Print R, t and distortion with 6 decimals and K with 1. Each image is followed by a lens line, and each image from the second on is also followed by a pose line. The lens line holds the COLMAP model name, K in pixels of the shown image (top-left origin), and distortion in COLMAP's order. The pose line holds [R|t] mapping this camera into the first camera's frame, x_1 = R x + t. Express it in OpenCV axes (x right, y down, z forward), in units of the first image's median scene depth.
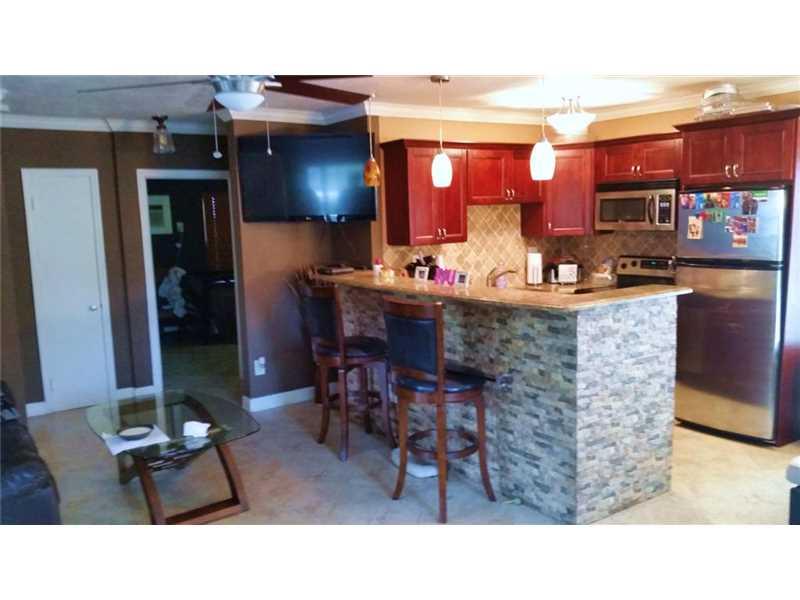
lens RADIAL K [[650.5, 0, 400.0], [0, 650.5, 300.0], [0, 0, 1]] dist [0.138446, -0.308312]
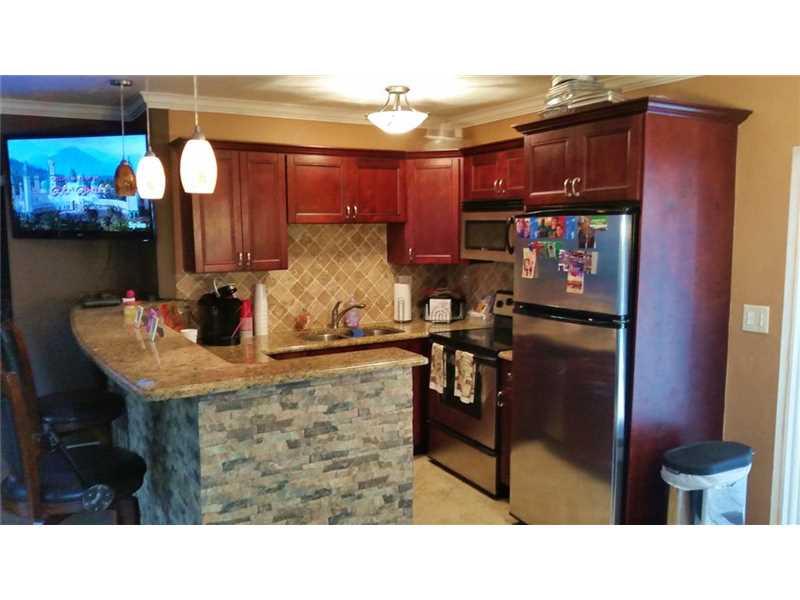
lens RADIAL K [[650.5, 0, 400.0], [0, 650.5, 300.0], [0, 0, 1]] dist [0.138446, -0.308312]
pose [[0.996098, 0.031494, -0.082449, 0.379773], [-0.032814, 0.999353, -0.014710, -0.054595], [0.081933, 0.017358, 0.996487, 0.262798]]
